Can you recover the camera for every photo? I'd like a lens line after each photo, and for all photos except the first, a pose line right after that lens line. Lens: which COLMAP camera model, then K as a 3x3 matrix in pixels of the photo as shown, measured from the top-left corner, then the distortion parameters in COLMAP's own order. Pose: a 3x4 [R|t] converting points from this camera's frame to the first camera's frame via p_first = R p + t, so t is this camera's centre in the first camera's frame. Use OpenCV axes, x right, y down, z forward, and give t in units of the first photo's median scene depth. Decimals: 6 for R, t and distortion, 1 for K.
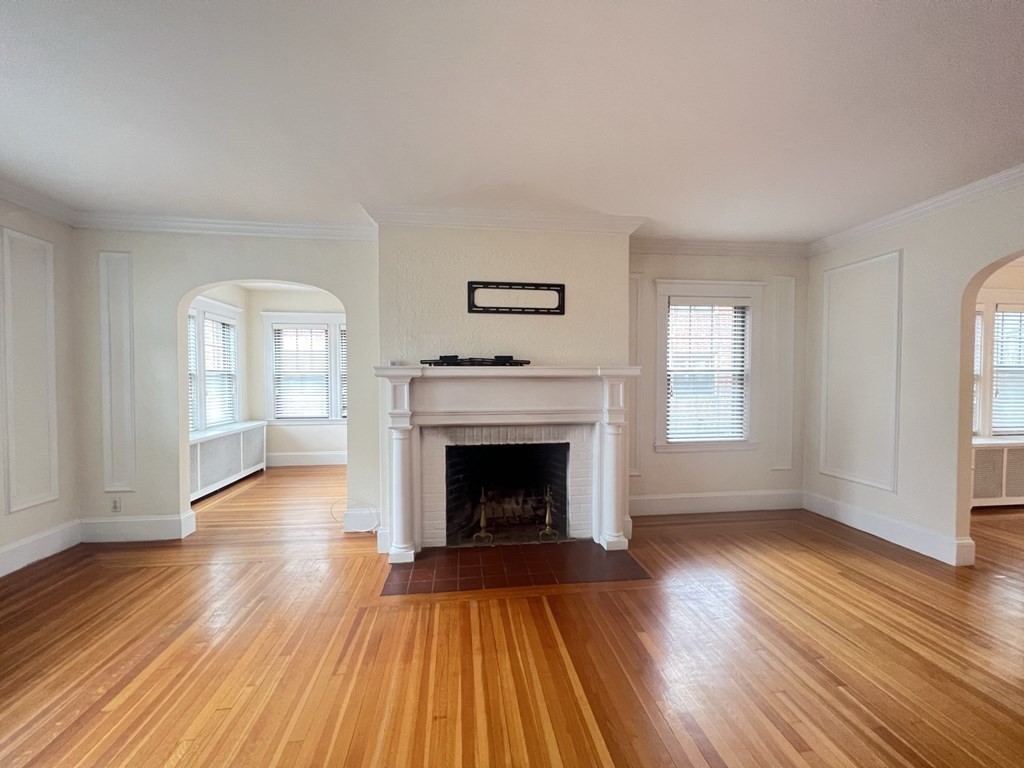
lens RADIAL K [[411.9, 0, 514.4], [0, 411.9, 389.5], [0, 0, 1]] dist [-0.000161, 0.000023]
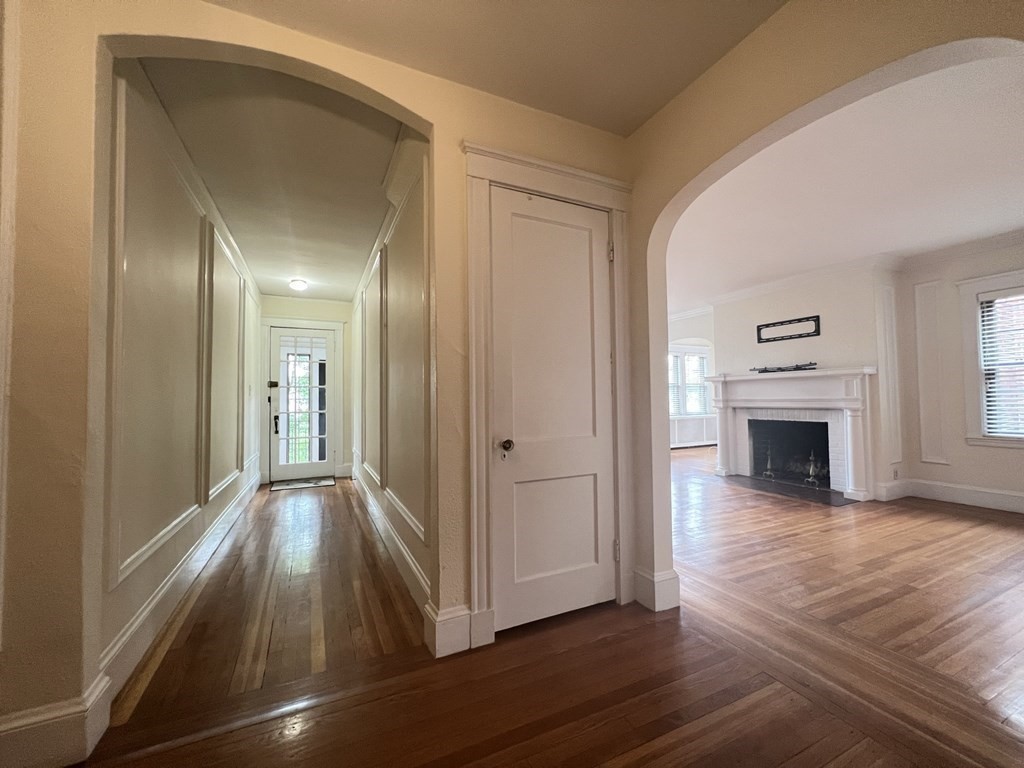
lens RADIAL K [[425.3, 0, 512.0], [0, 425.3, 384.0], [0, 0, 1]] dist [0.026725, 0.000006]
pose [[0.293781, -0.034688, -0.955243, 1.295592], [-0.016311, 0.999014, -0.041294, 0.077435], [0.955734, 0.027712, 0.292926, -0.519748]]
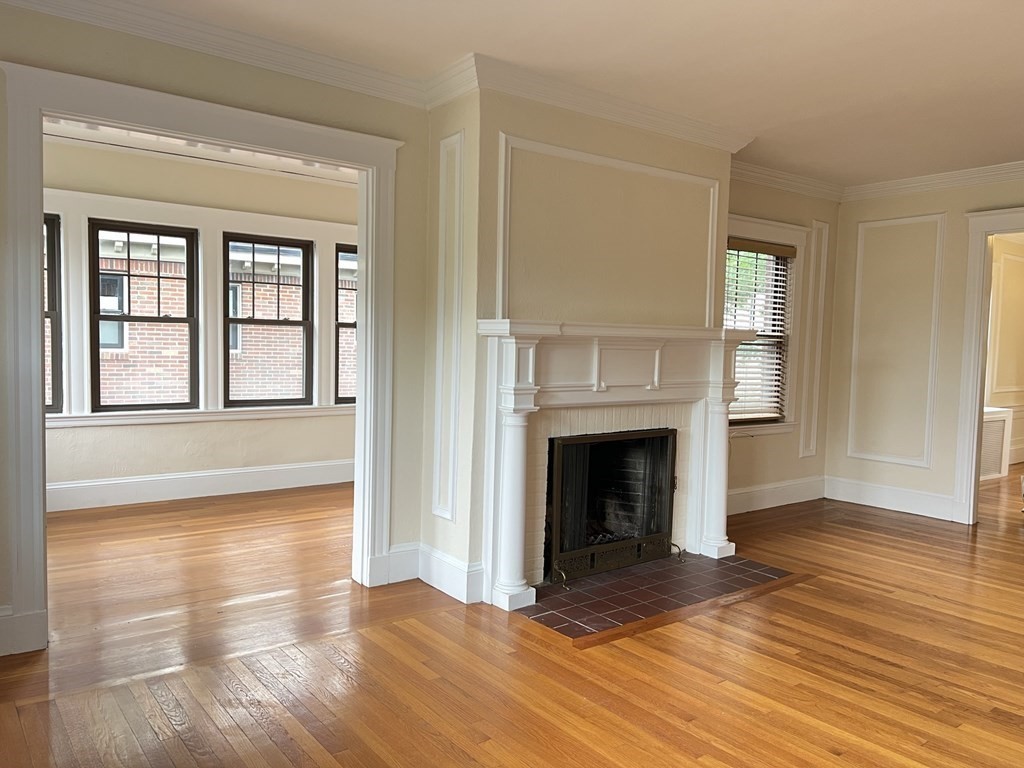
lens RADIAL K [[778.8, 0, 509.3], [0, 778.8, 388.1], [0, 0, 1]] dist [0.005927, 0.000179]
pose [[0.870047, -0.005257, 0.492941, -0.850524], [-0.015368, 0.999168, 0.037779, 0.007252], [-0.492730, -0.040444, 0.869242, -0.090996]]
